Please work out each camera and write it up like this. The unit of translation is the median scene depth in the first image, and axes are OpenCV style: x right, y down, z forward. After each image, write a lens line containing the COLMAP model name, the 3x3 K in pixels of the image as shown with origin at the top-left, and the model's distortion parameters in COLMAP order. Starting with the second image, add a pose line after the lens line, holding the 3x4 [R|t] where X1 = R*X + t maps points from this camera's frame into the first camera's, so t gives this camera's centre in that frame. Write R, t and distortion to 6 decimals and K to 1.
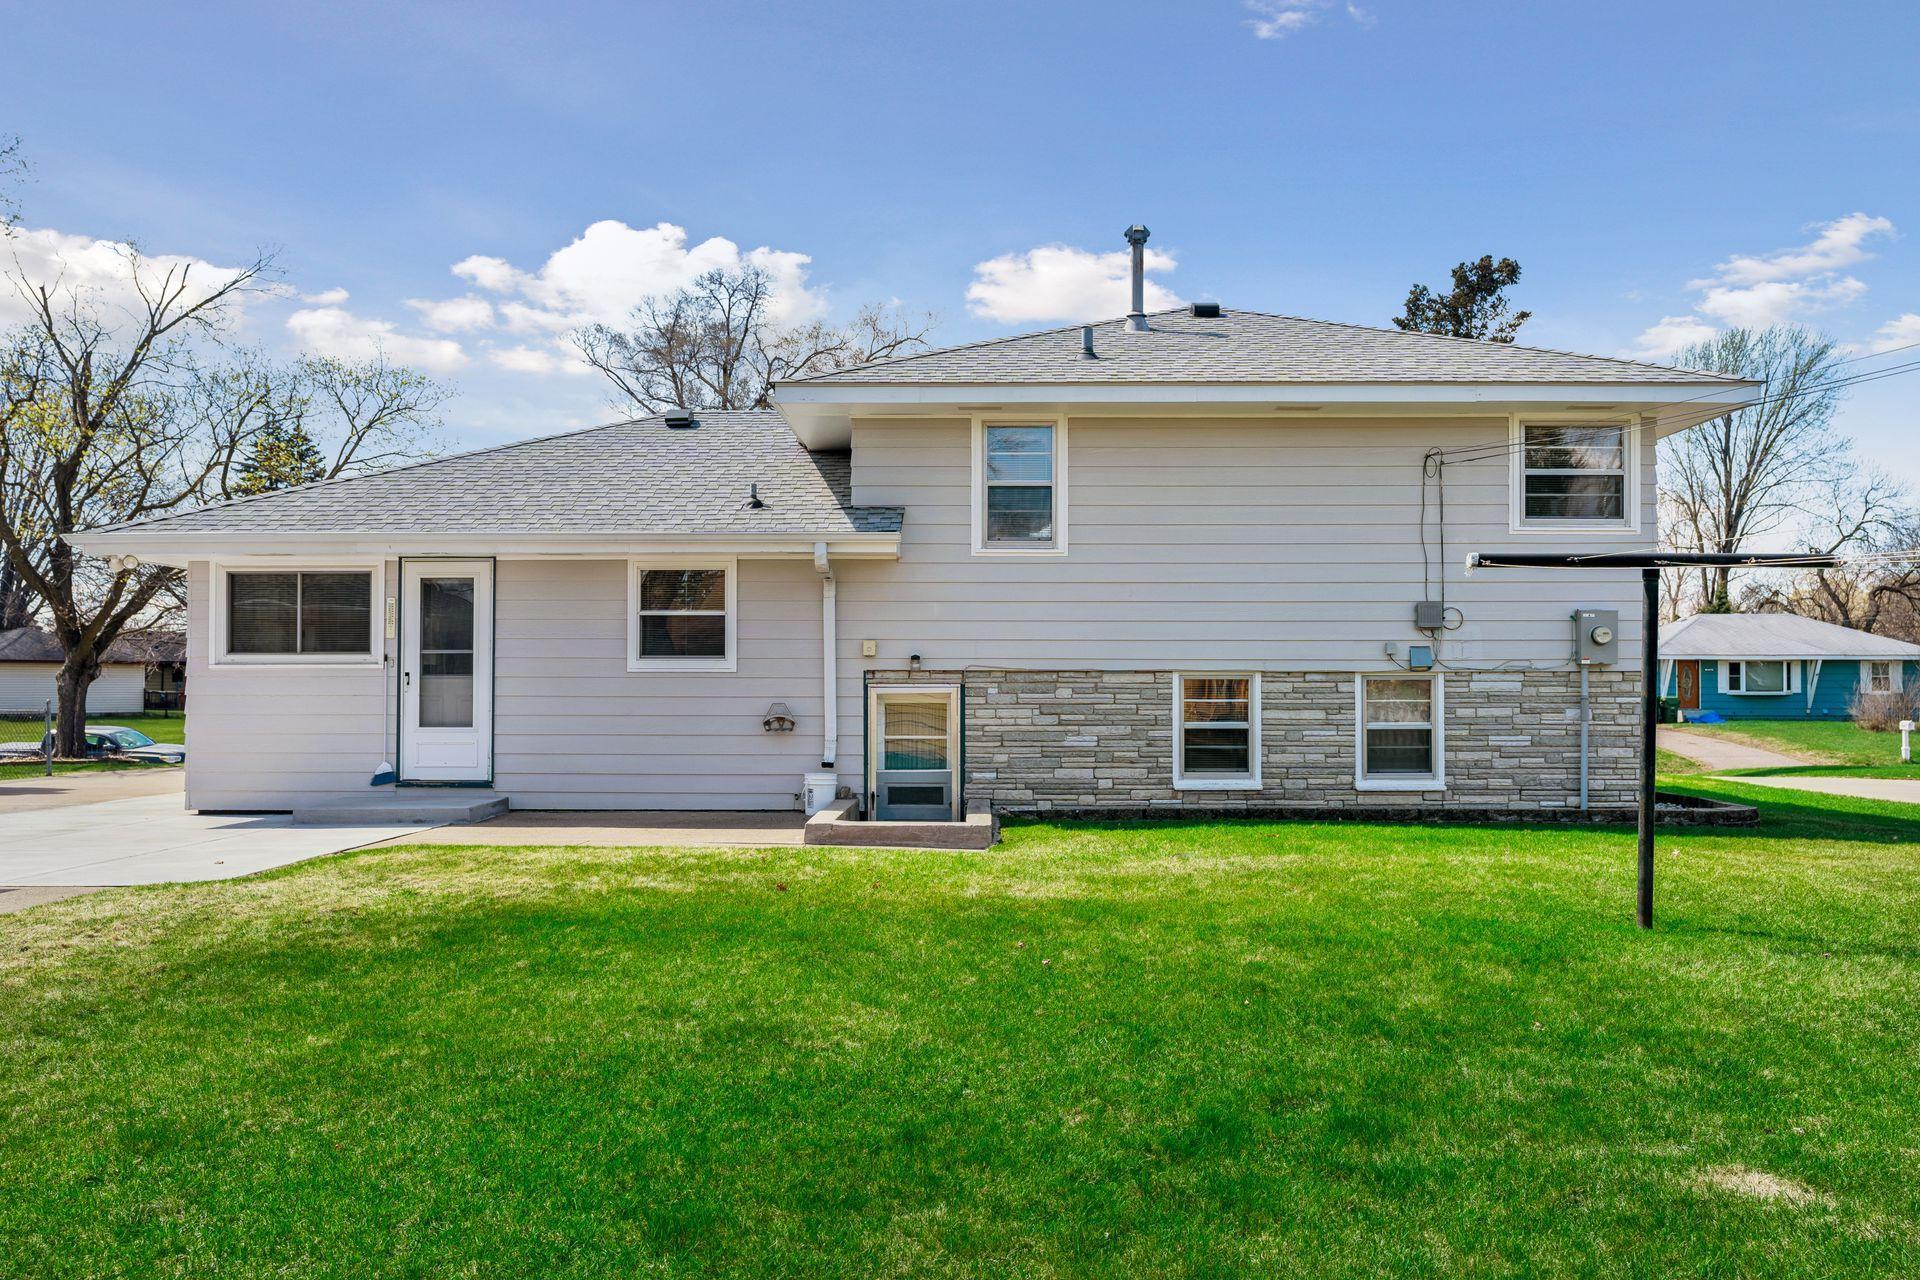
lens RADIAL K [[1612.6, 0, 952.7], [0, 1612.6, 650.8], [0, 0, 1]] dist [0.009077, 0.001846]
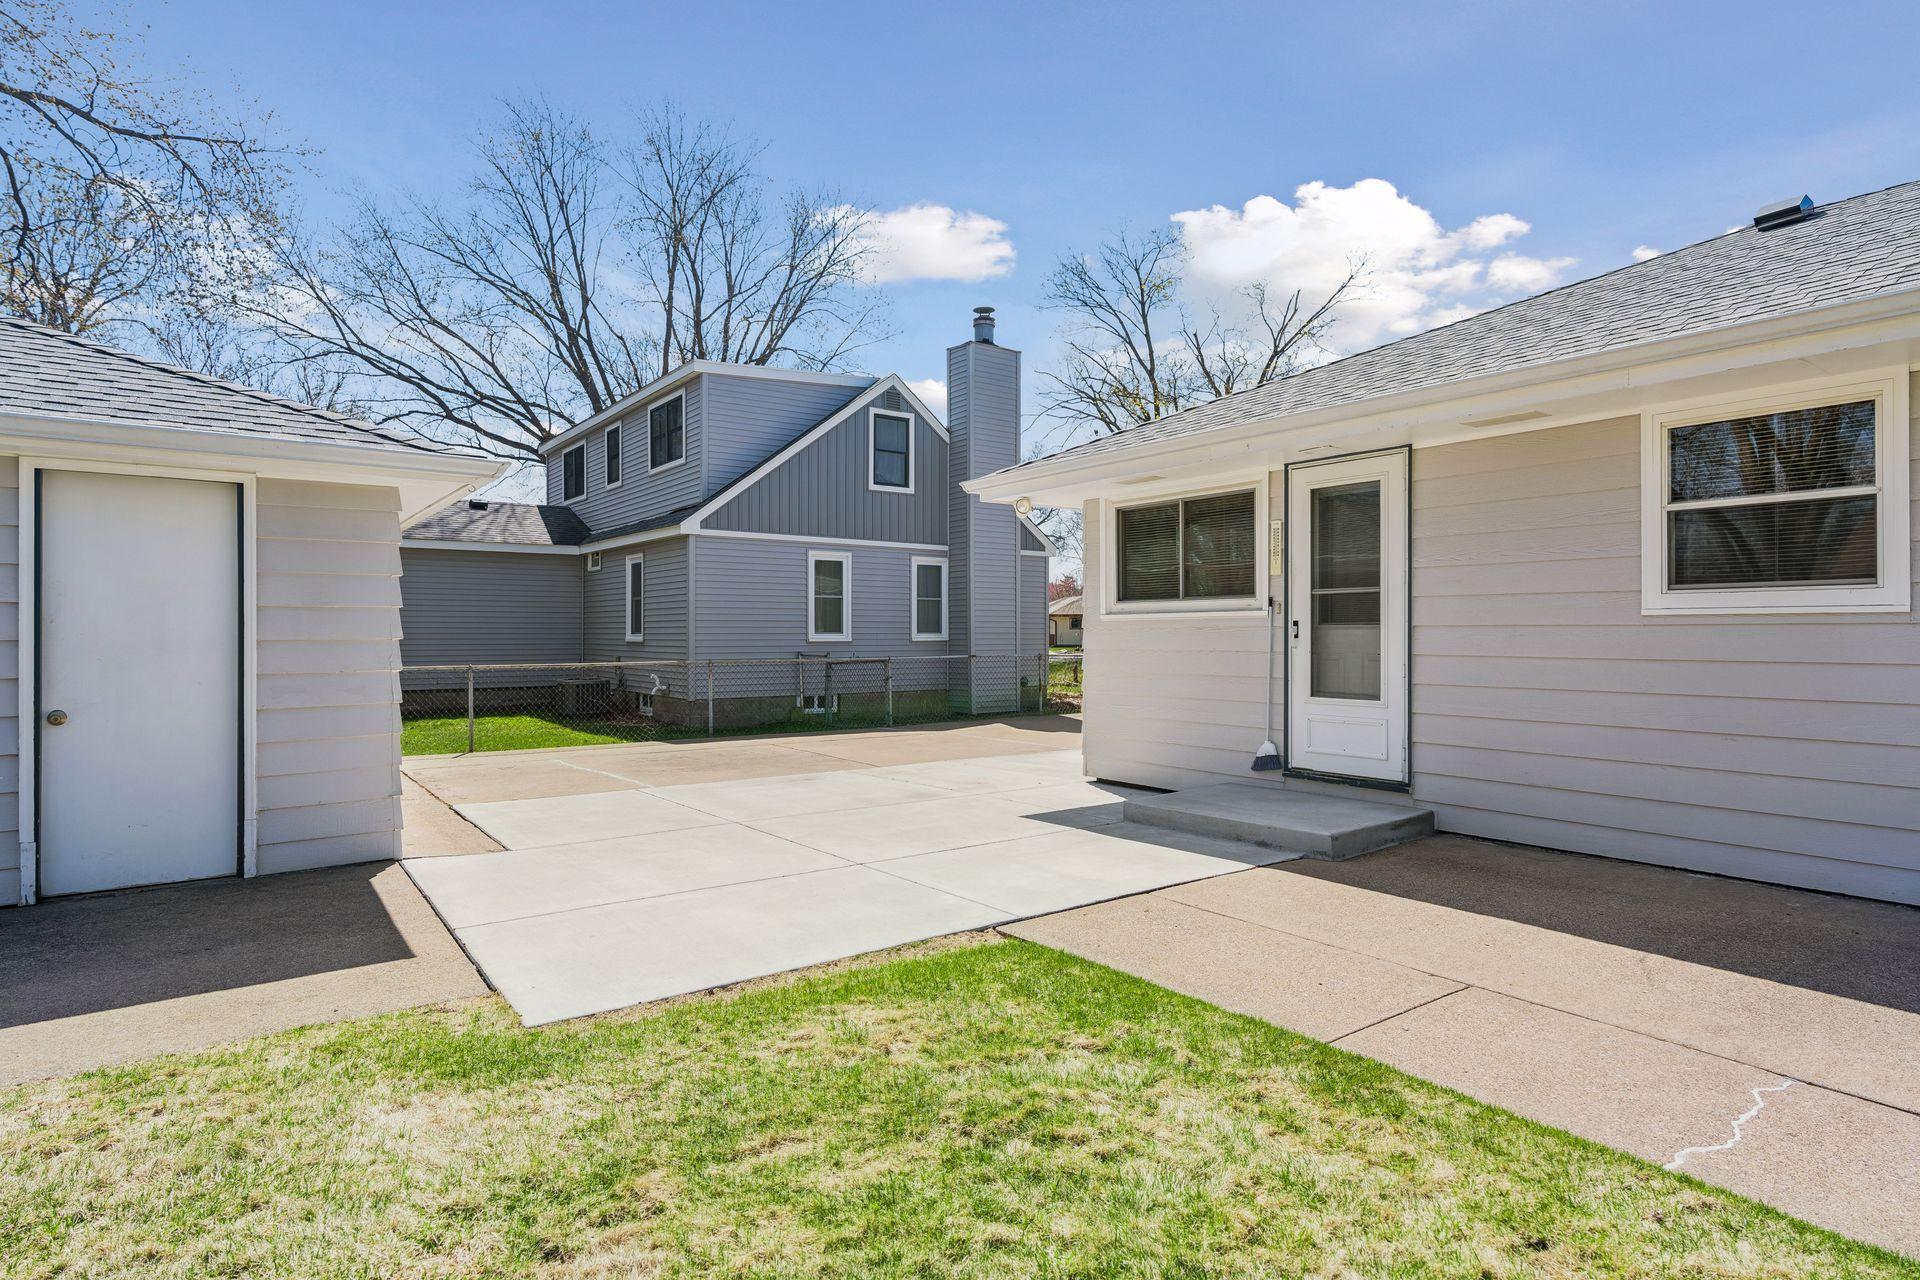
lens RADIAL K [[1034.0, 0, 954.5], [0, 1034.0, 632.2], [0, 0, 1]] dist [0.019689, -0.002248]
pose [[0.627587, -0.002970, -0.778541, -0.070717], [0.011221, 0.999923, 0.005230, 0.014434], [0.778465, -0.012018, 0.627572, 0.592534]]
